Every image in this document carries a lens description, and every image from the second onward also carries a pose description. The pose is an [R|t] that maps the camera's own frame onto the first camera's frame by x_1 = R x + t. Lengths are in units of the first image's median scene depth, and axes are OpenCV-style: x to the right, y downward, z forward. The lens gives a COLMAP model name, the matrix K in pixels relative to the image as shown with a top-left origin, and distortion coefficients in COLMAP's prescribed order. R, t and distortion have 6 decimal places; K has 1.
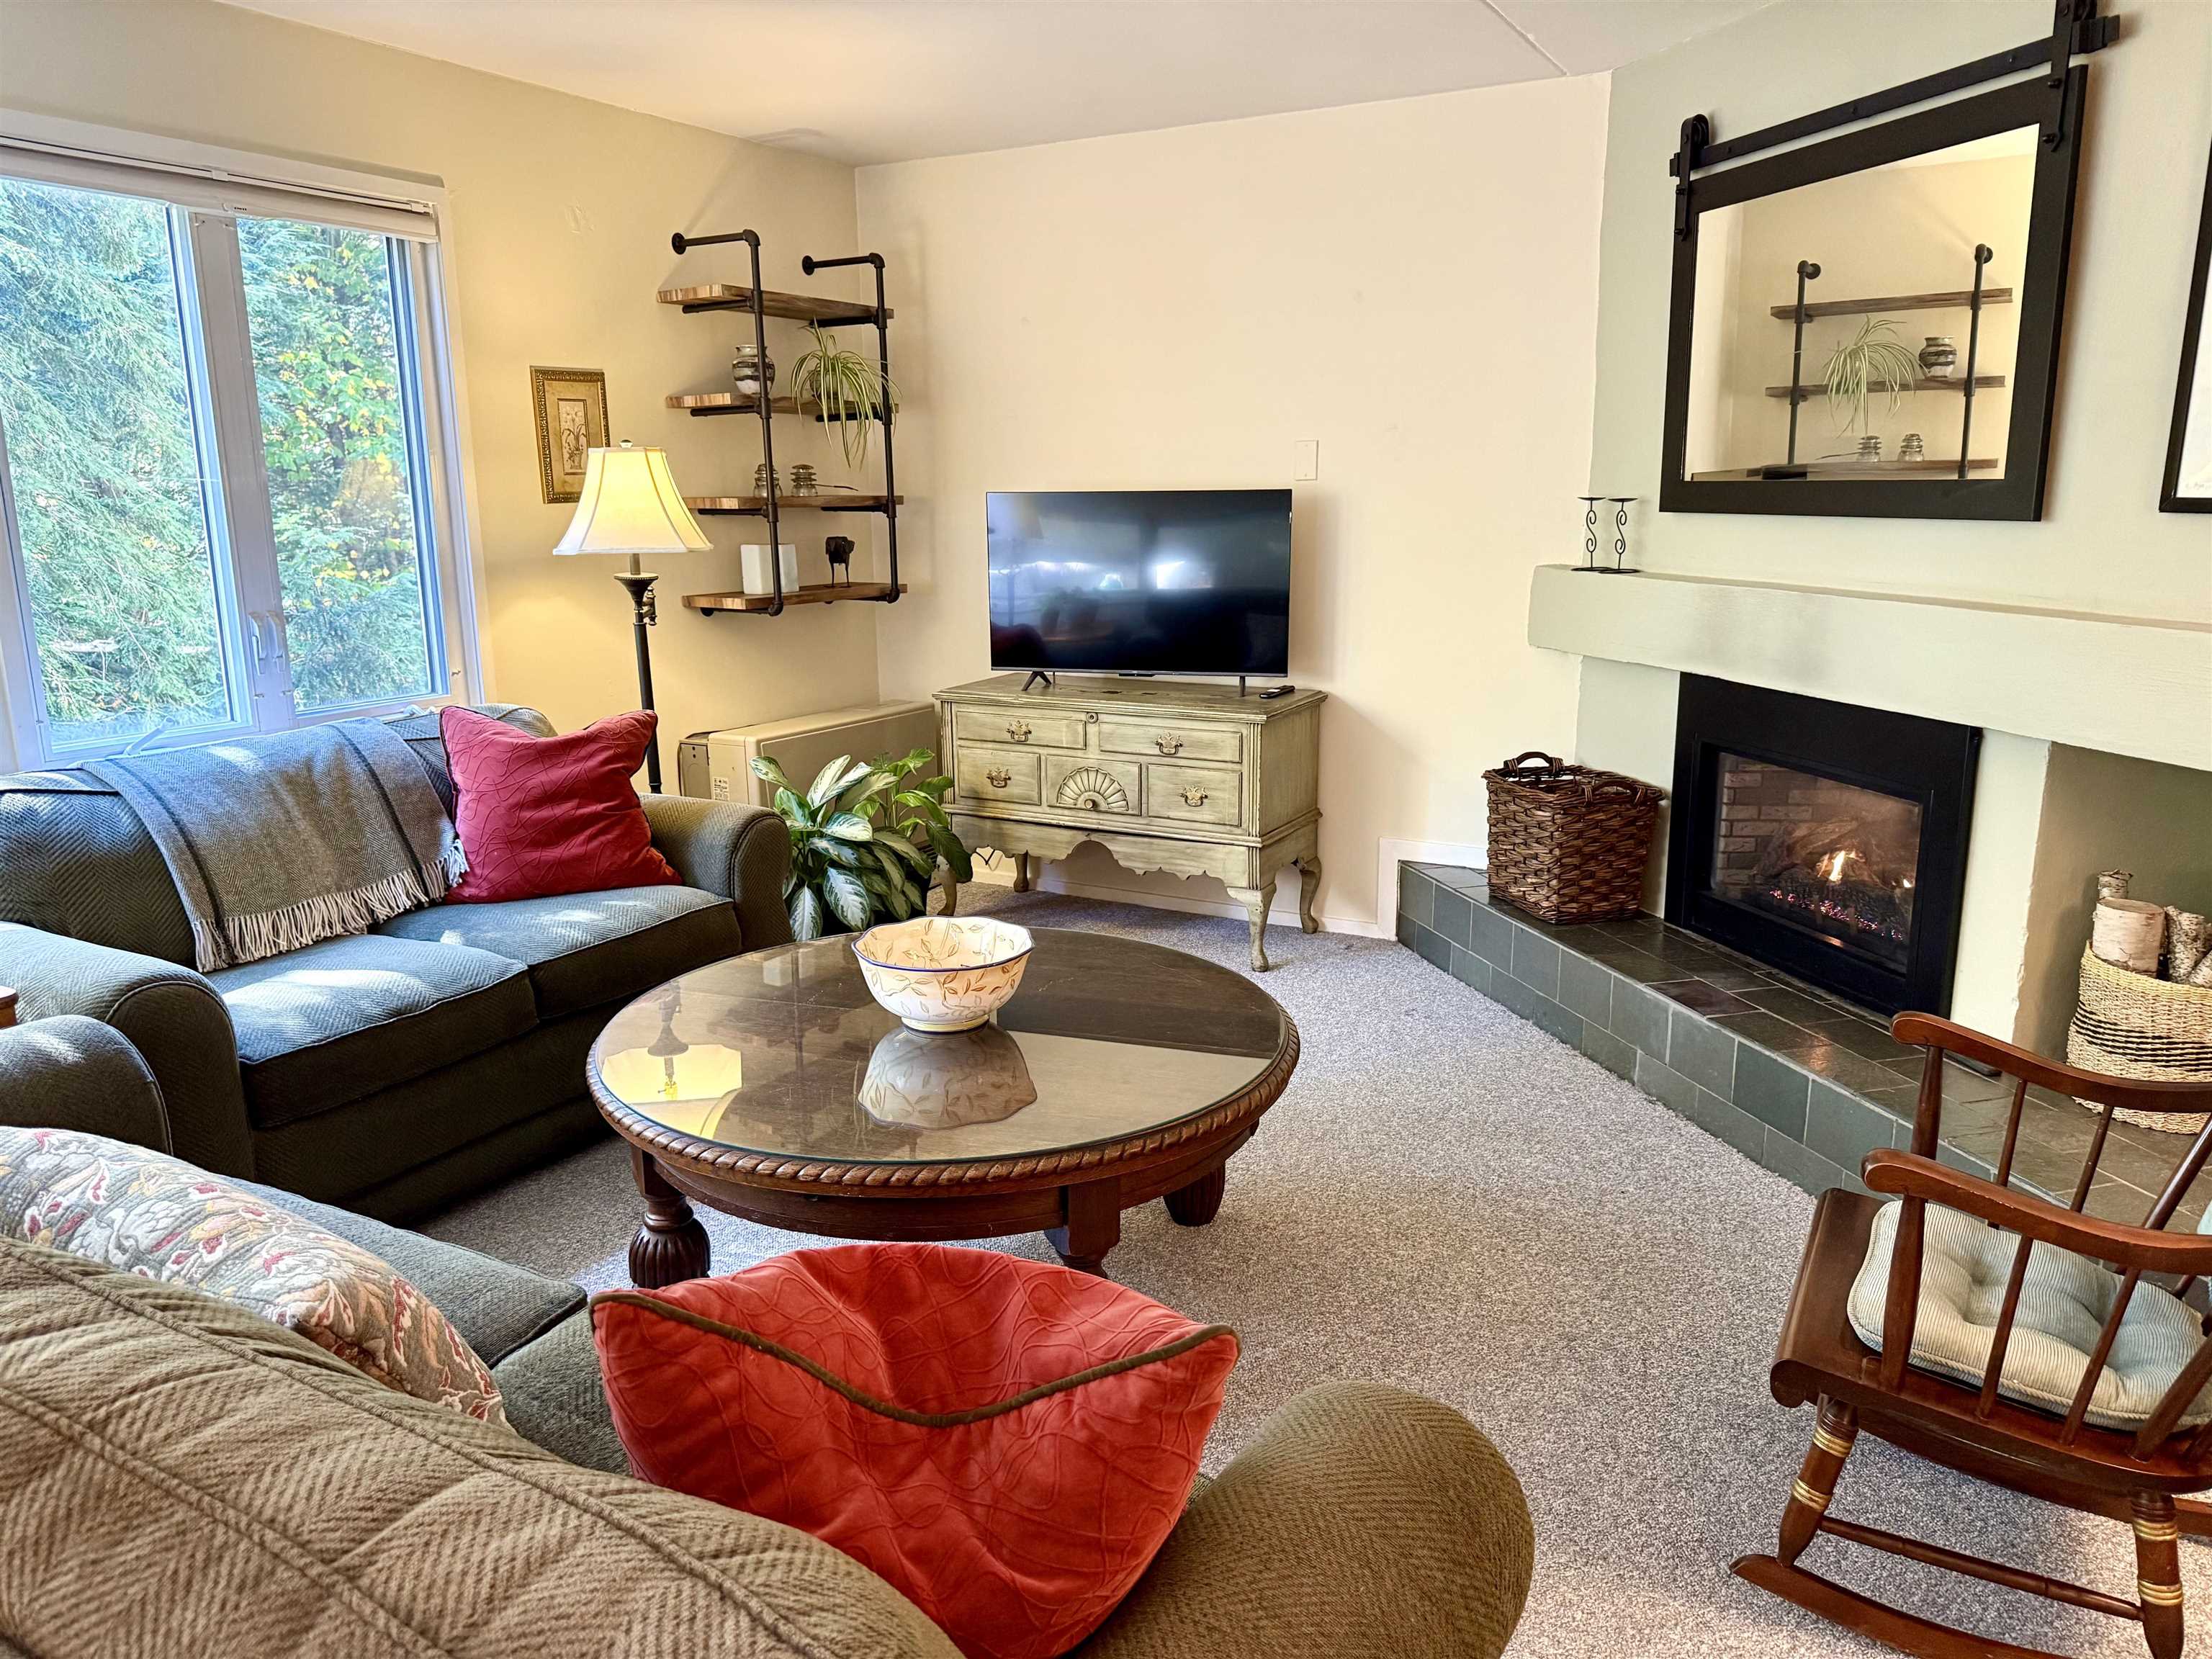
lens RADIAL K [[1567.1, 0, 1136.7], [0, 1567.1, 872.3], [0, 0, 1]] dist [0.061811, -0.064461]
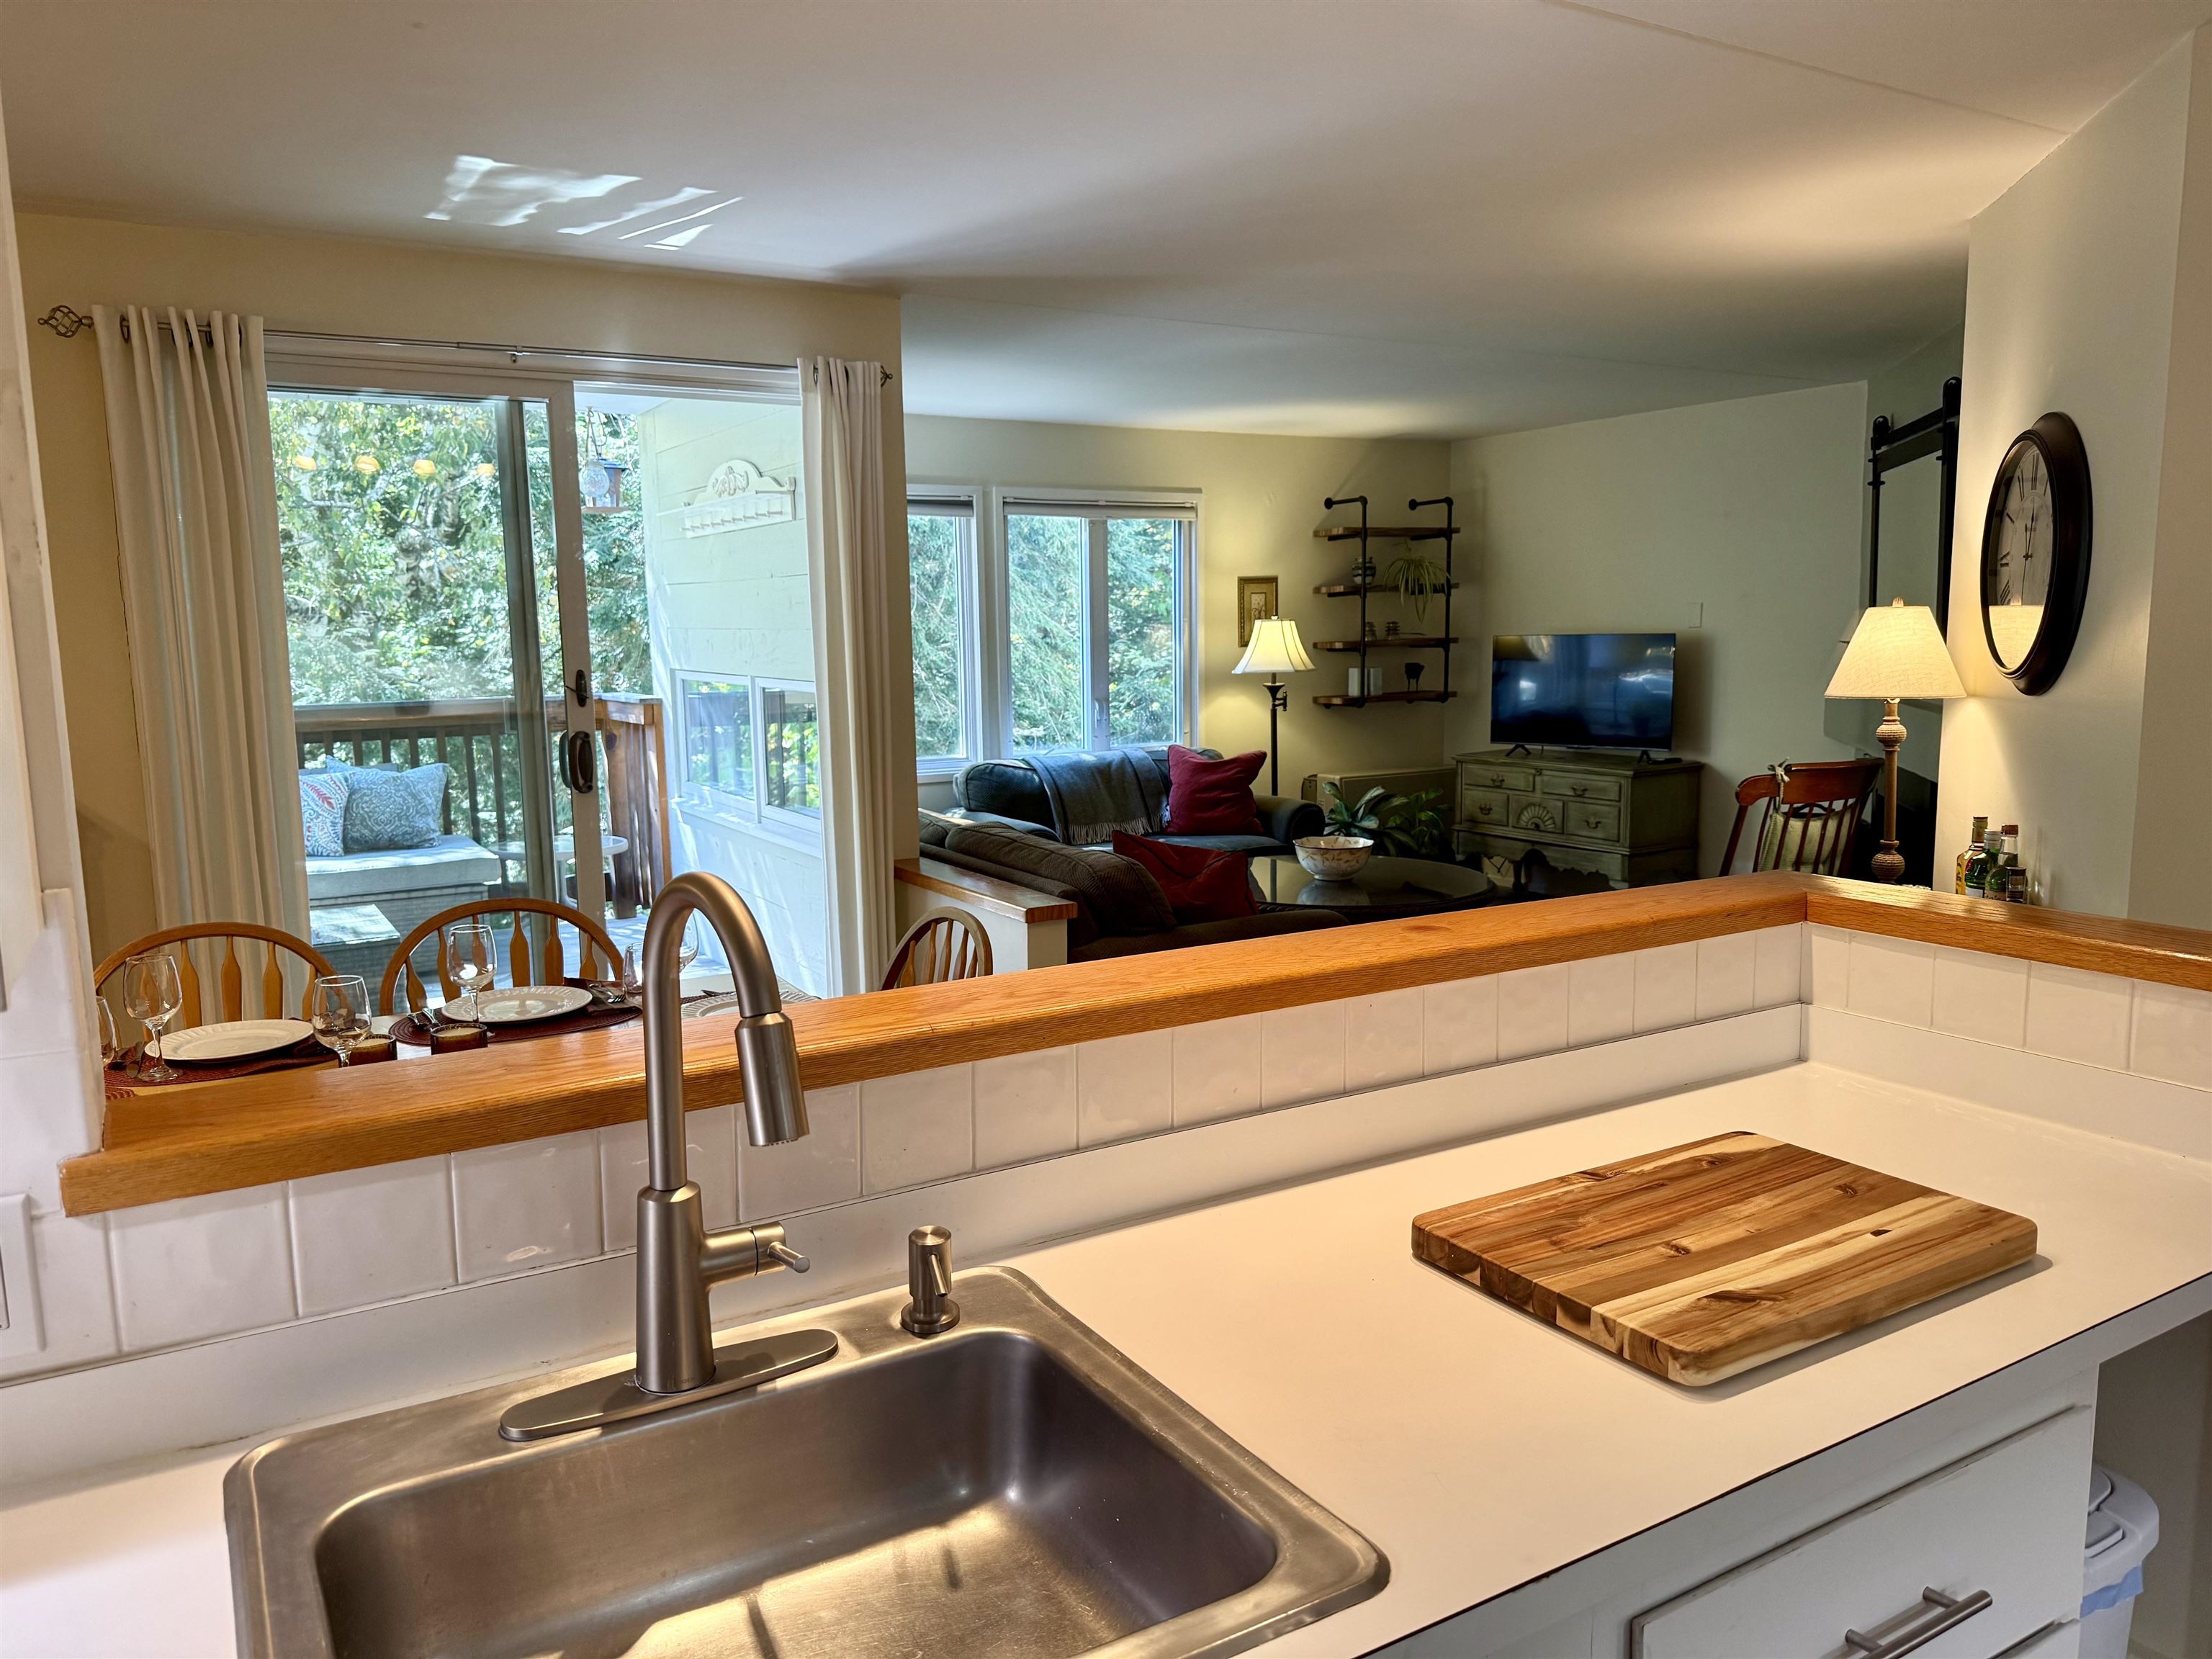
lens RADIAL K [[1567.1, 0, 1067.8], [0, 1567.1, 850.6], [0, 0, 1]] dist [0.061811, -0.064461]
pose [[0.851827, 0.066126, -0.519633, 0.457363], [-0.111575, 0.992140, -0.056649, 0.143529], [0.511803, 0.106233, 0.852510, -0.703645]]
